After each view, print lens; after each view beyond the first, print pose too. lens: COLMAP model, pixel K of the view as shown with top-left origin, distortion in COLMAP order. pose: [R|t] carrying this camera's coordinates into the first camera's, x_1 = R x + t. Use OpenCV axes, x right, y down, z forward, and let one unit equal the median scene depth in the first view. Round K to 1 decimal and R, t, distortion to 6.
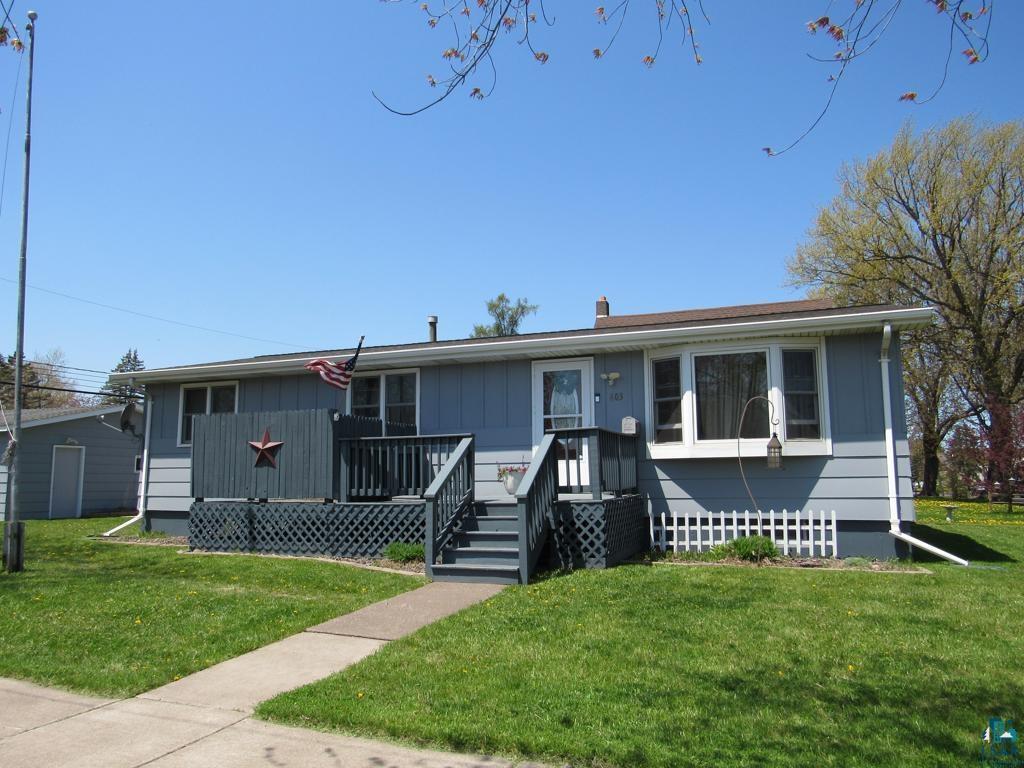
lens RADIAL K [[725.0, 0, 512.0], [0, 725.0, 384.0], [0, 0, 1]] dist [-0.027627, -0.002284]
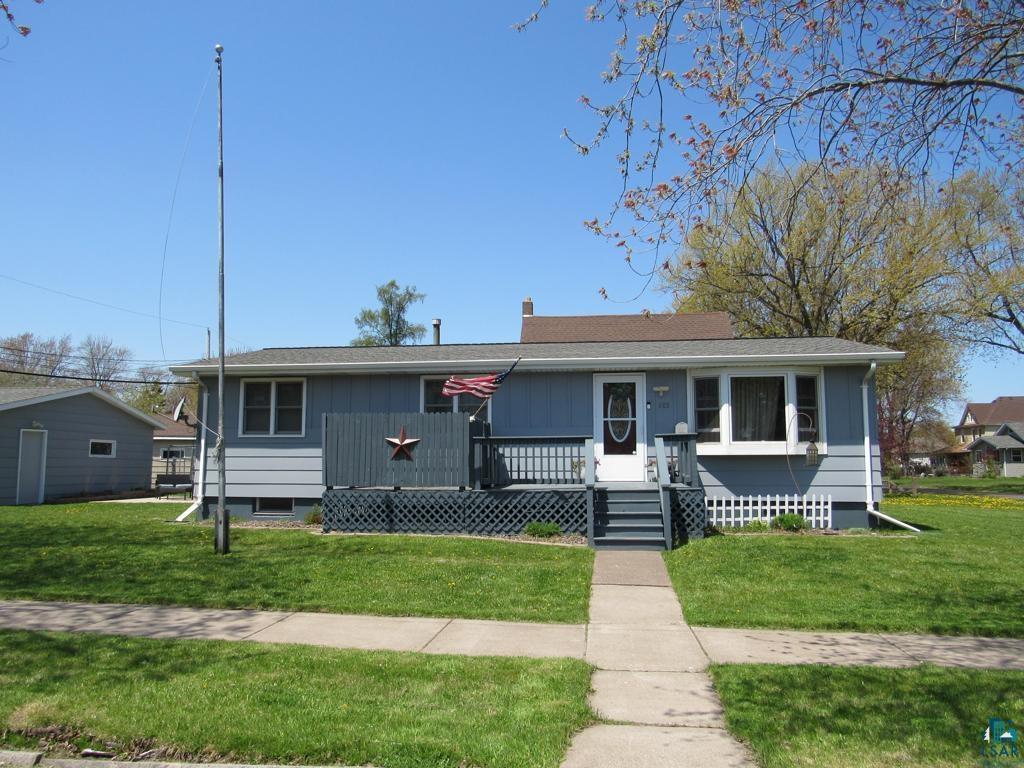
lens RADIAL K [[728.6, 0, 512.0], [0, 728.6, 384.0], [0, 0, 1]] dist [-0.028274, 0.006386]
pose [[0.972040, 0.031245, 0.232726, -0.452737], [-0.037314, 0.999068, 0.021719, -0.041491], [-0.231830, -0.029796, 0.972300, -0.191353]]
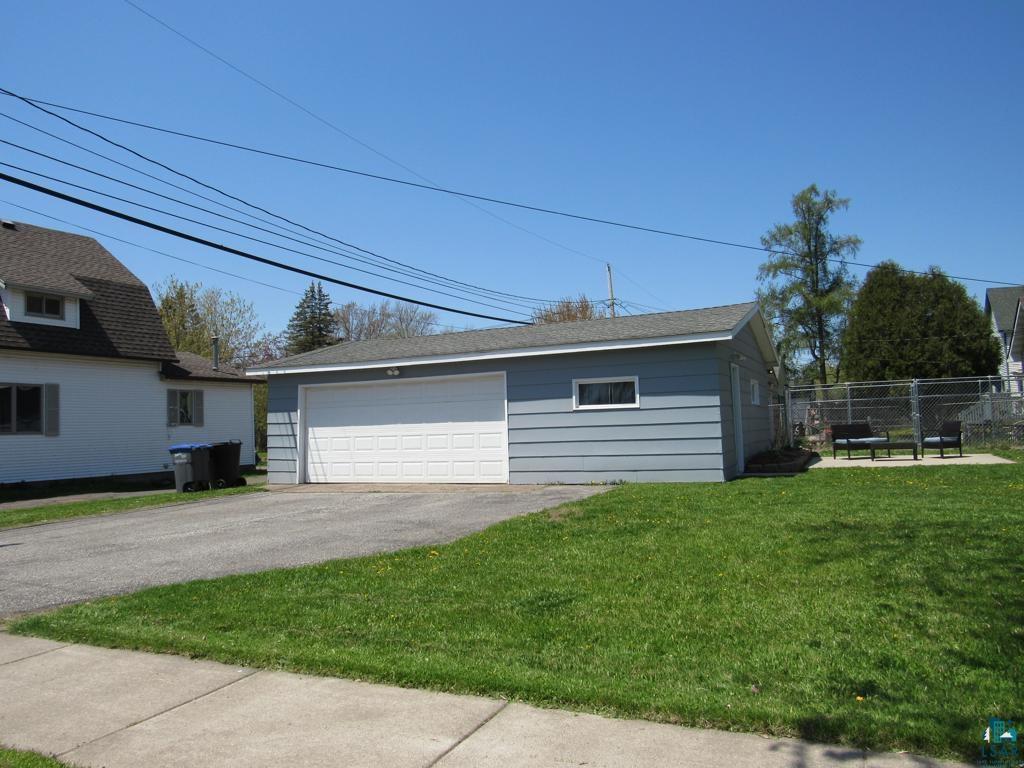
lens RADIAL K [[774.0, 0, 512.0], [0, 774.0, 384.0], [0, 0, 1]] dist [-0.033212, 0.003998]
pose [[0.996700, -0.039352, -0.071001, -1.600894], [0.044848, 0.995979, 0.077549, 0.085315], [0.067664, -0.080477, 0.994457, 0.595575]]
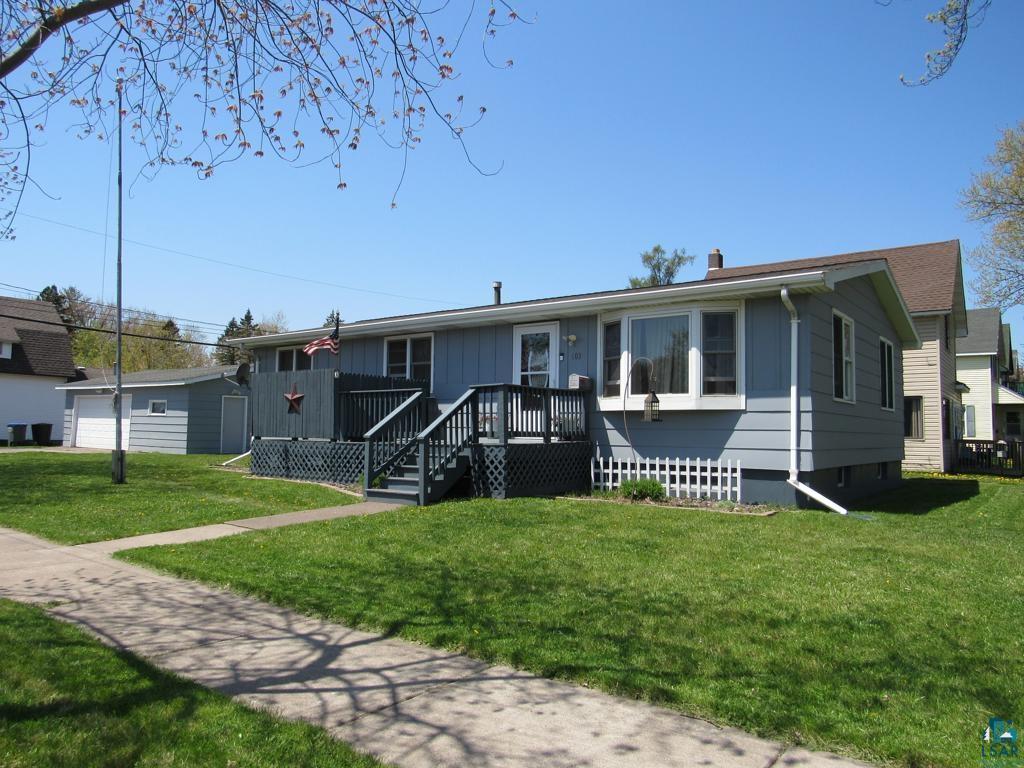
lens RADIAL K [[728.6, 0, 512.0], [0, 728.6, 384.0], [0, 0, 1]] dist [-0.028274, 0.006386]
pose [[0.960324, 0.001819, -0.278880, 0.404033], [0.017231, 0.997681, 0.065841, -0.017464], [0.278353, -0.068035, 0.958066, -0.141363]]
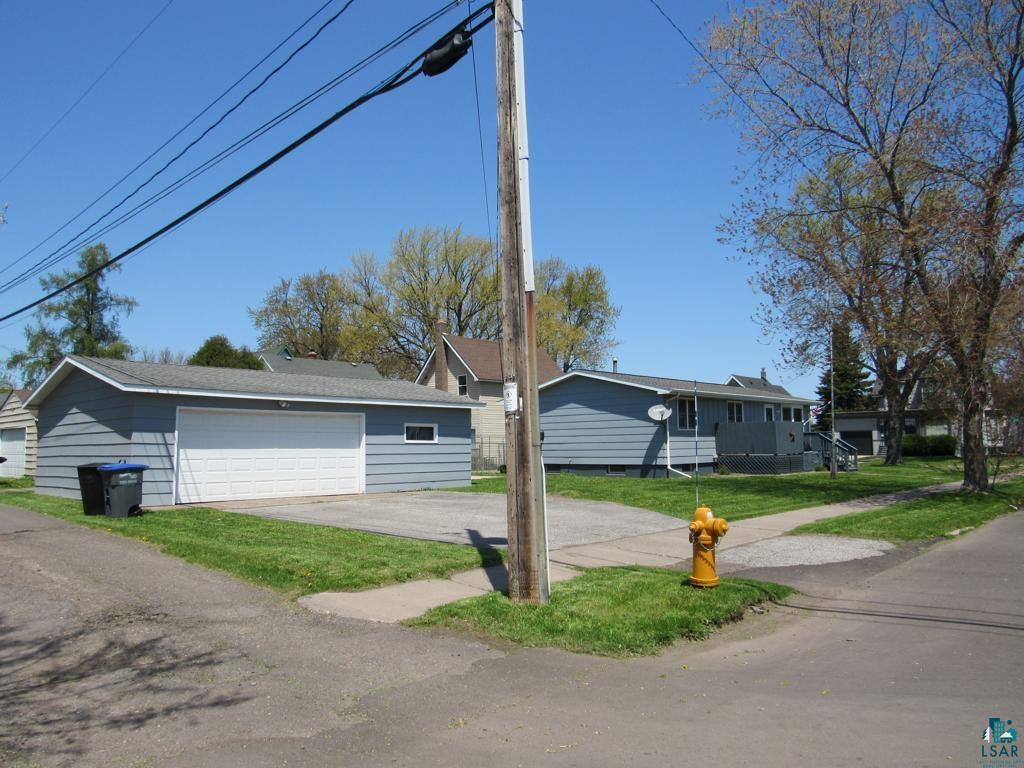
lens RADIAL K [[732.6, 0, 517.6], [0, 732.6, 383.3], [0, 0, 1]] dist [-0.030922, 0.030015]
pose [[0.370627, 0.077887, 0.925510, -3.368664], [-0.113827, 0.992775, -0.037965, 0.122355], [-0.921780, -0.091277, 0.376815, 0.947766]]
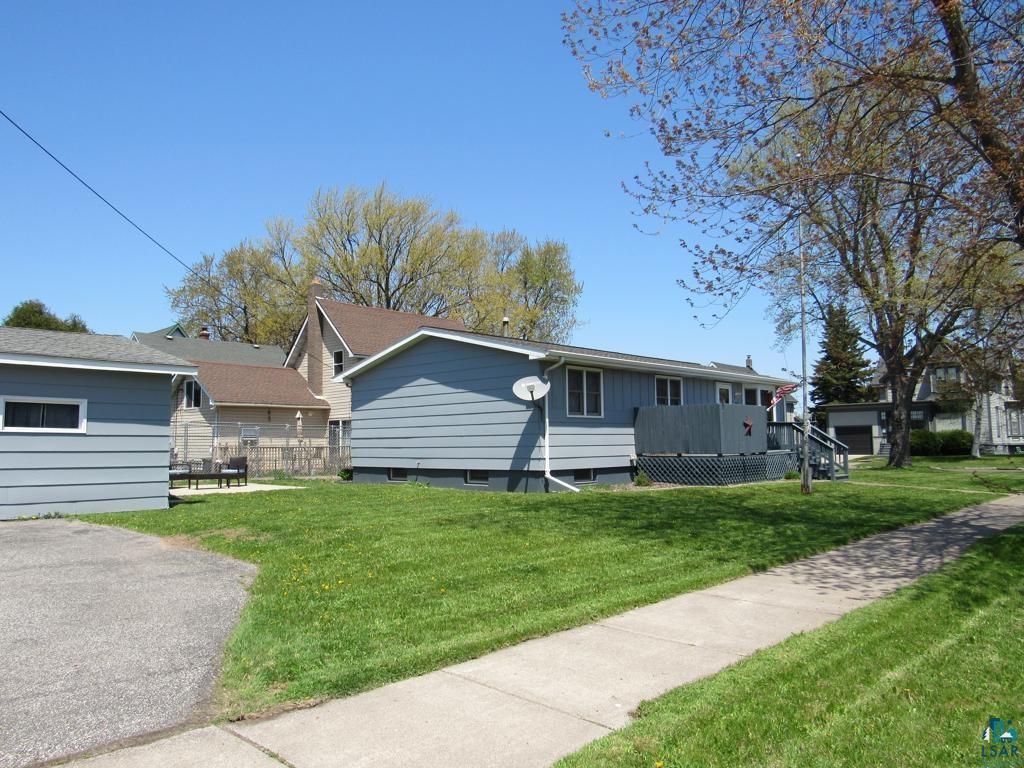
lens RADIAL K [[722.7, 0, 518.7], [0, 722.7, 381.5], [0, 0, 1]] dist [-0.033697, -0.001186]
pose [[0.377341, 0.079669, 0.922641, -2.291714], [-0.114732, 0.992639, -0.038791, 0.120791], [-0.918940, -0.091220, 0.383704, 0.858838]]
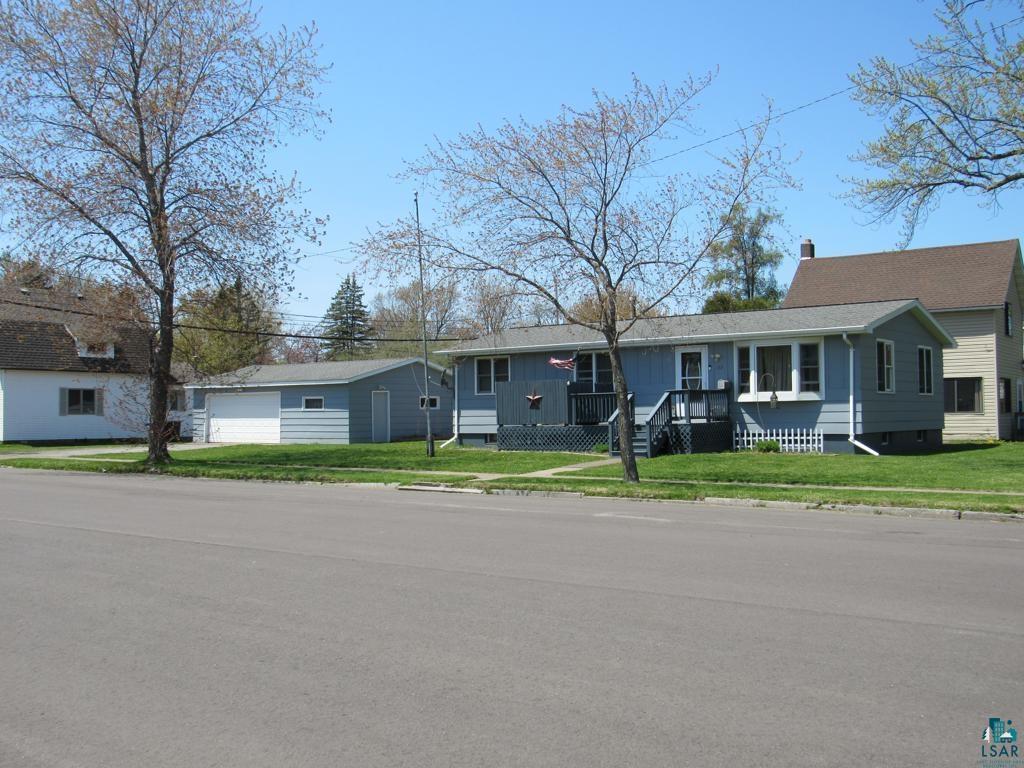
lens RADIAL K [[1056.3, 0, 512.0], [0, 1056.3, 384.0], [0, 0, 1]] dist [-0.042578, 0.002289]
pose [[0.958592, -0.014917, -0.284391, 0.434341], [0.045500, 0.993821, 0.101239, -0.254468], [0.281123, -0.109987, 0.953348, -1.817329]]
